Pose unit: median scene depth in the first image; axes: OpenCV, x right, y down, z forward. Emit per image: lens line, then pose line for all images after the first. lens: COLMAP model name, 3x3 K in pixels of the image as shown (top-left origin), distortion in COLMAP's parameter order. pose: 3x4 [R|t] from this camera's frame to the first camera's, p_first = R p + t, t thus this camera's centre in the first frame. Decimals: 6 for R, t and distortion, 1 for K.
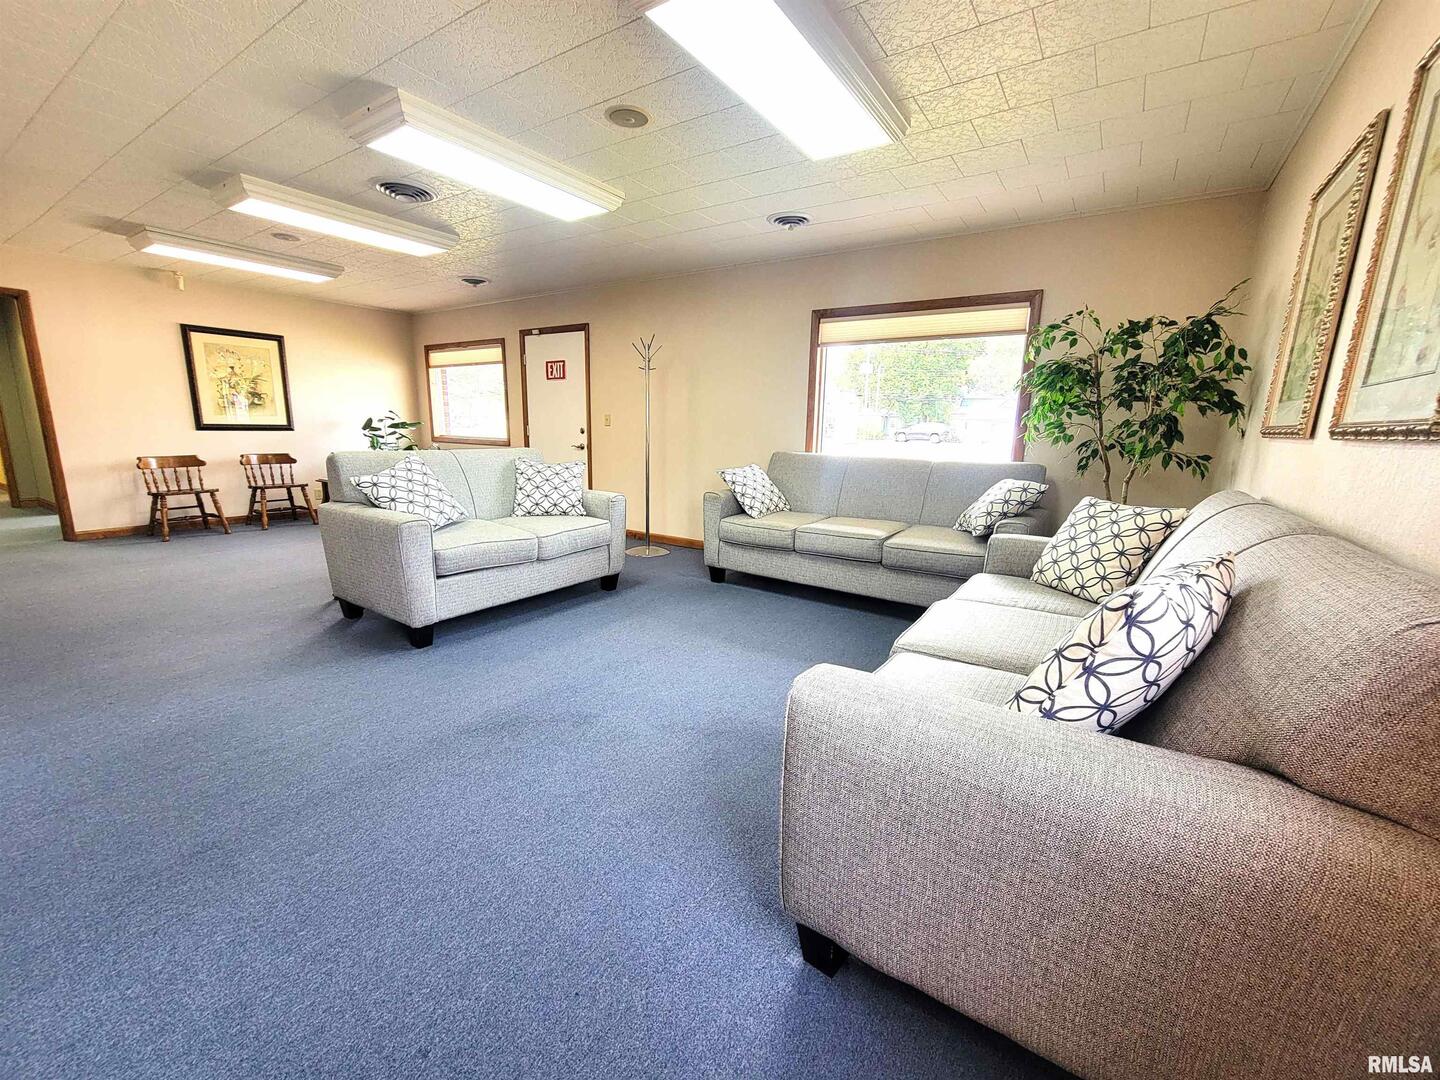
lens RADIAL K [[574.9, 0, 720.0], [0, 574.9, 540.0], [0, 0, 1]] dist [0.000743, 0.000118]
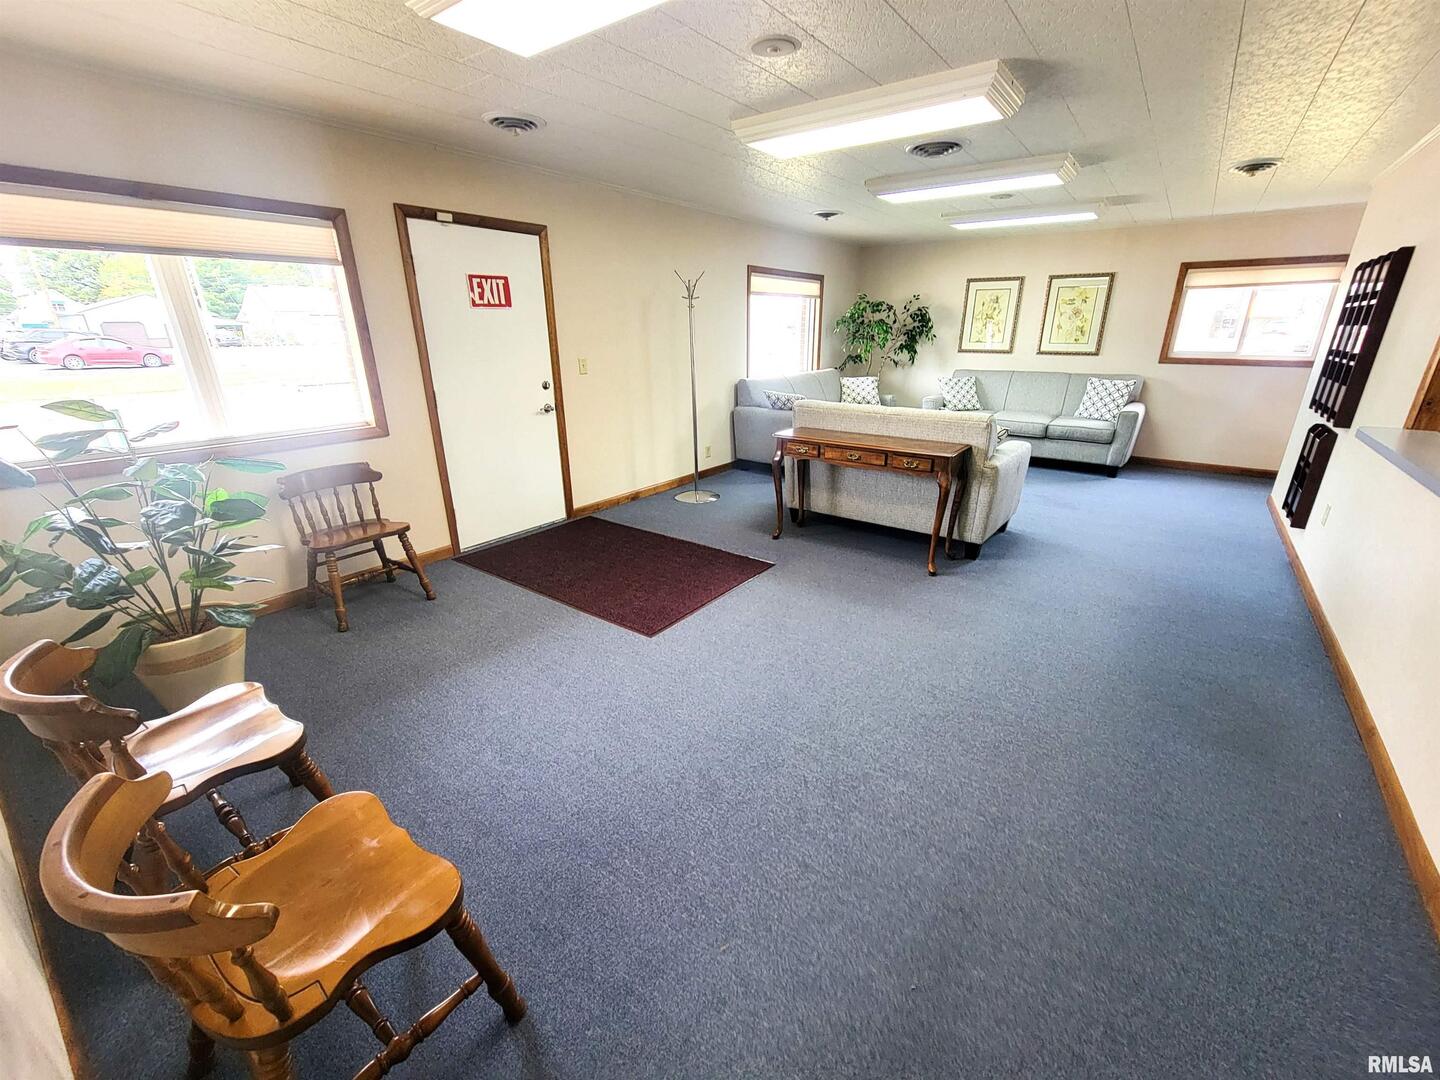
lens RADIAL K [[592.8, 0, 720.0], [0, 592.8, 540.0], [0, 0, 1]] dist [-0.000246, -0.000029]
pose [[0.031041, -0.366885, 0.929748, -2.168844], [0.203652, 0.913005, 0.353478, -0.511900], [-0.978551, 0.178372, 0.103057, 1.673142]]
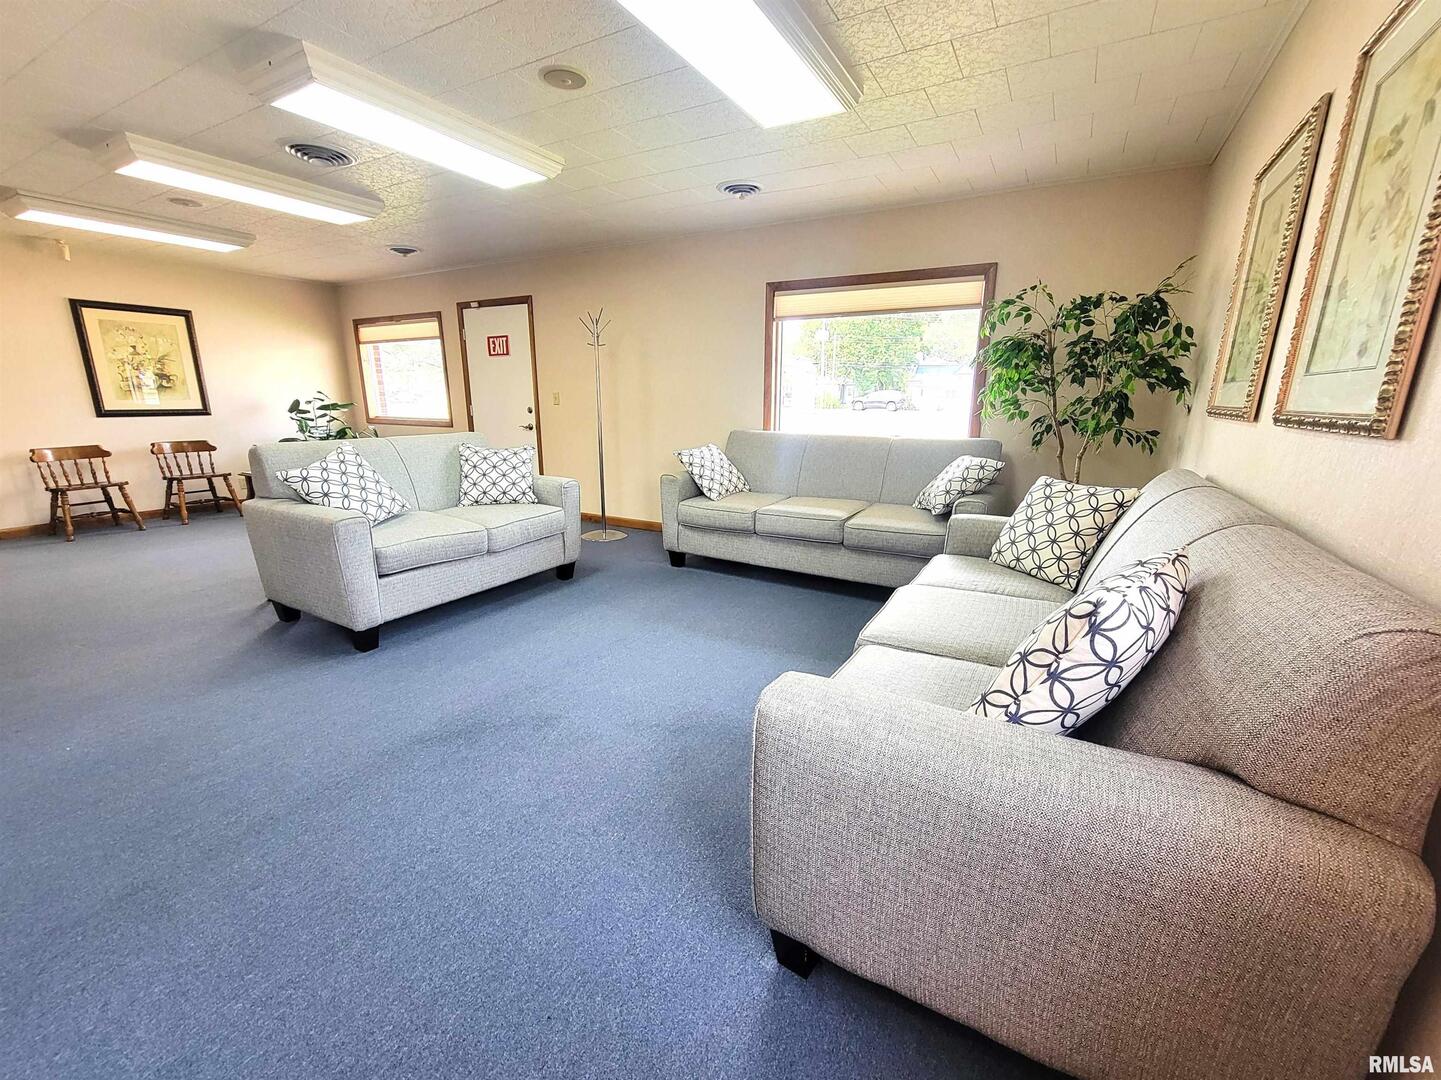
lens RADIAL K [[584.1, 0, 718.8], [0, 584.1, 536.9], [0, 0, 1]] dist [-0.000383, 0.000178]
pose [[0.997155, -0.034366, 0.067082, 0.000025], [0.031412, 0.998511, 0.044602, -0.030526], [-0.068515, -0.042368, 0.996750, 0.013921]]
